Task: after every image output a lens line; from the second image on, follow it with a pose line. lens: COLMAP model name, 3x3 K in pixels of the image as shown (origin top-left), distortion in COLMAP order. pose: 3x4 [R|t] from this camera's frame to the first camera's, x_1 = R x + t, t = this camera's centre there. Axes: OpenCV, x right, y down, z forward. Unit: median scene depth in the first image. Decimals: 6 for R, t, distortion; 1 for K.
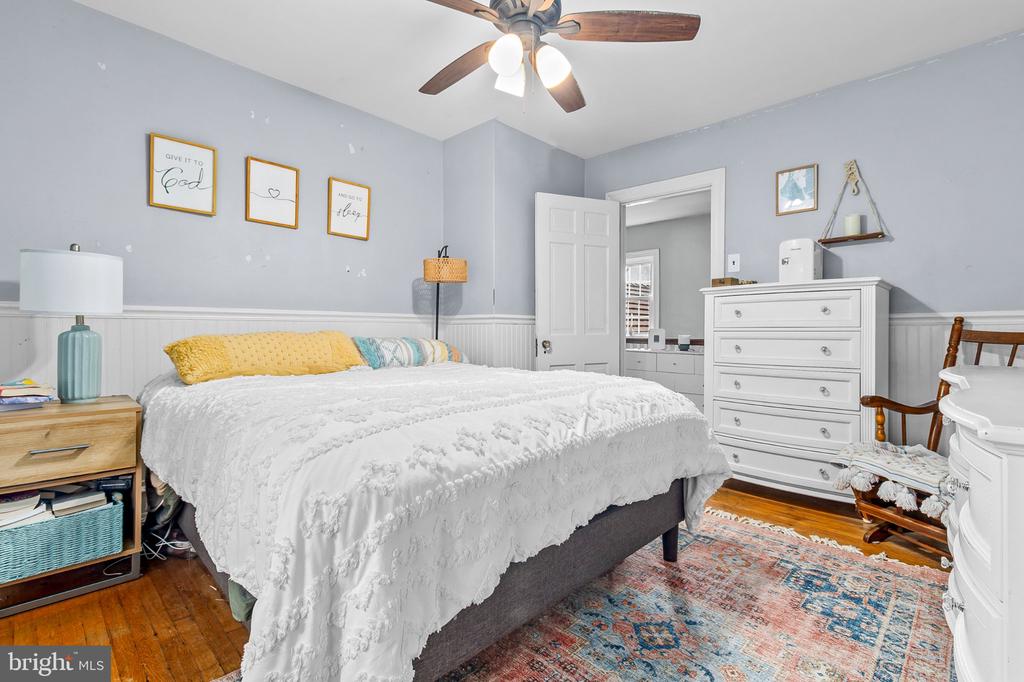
lens RADIAL K [[473.8, 0, 511.7], [0, 473.8, 331.4], [0, 0, 1]] dist [0.010394, -0.000198]
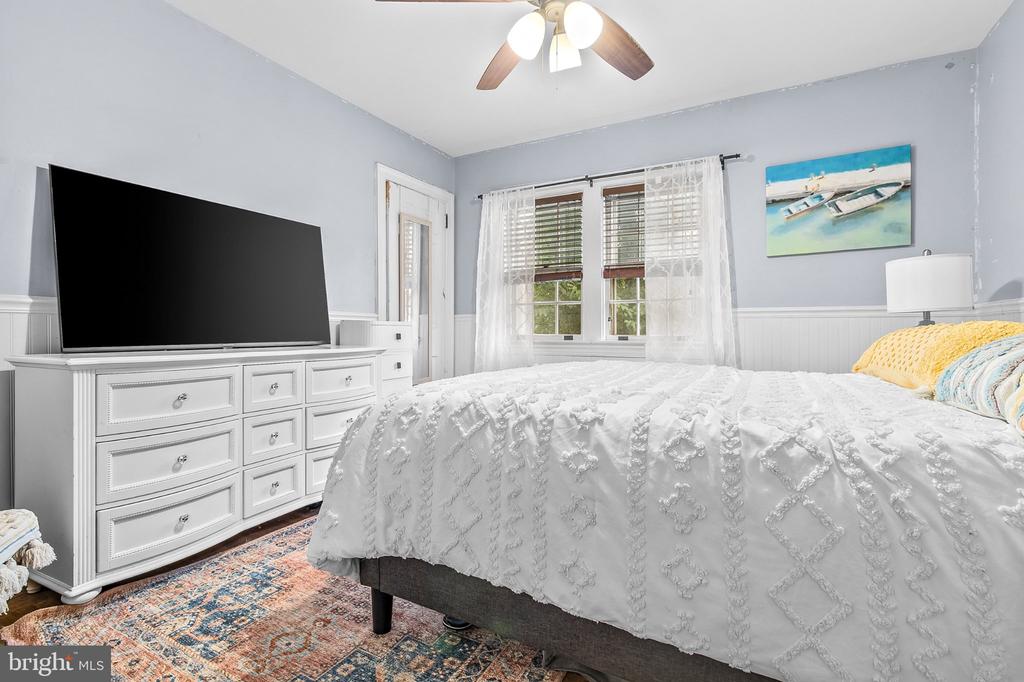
lens RADIAL K [[473.8, 0, 511.7], [0, 473.8, 331.4], [0, 0, 1]] dist [0.010394, -0.000198]
pose [[-0.960615, -0.002911, -0.277869, 0.398931], [-0.002529, 0.999995, -0.001734, 0.018943], [0.277873, -0.000962, -0.960617, 2.032110]]
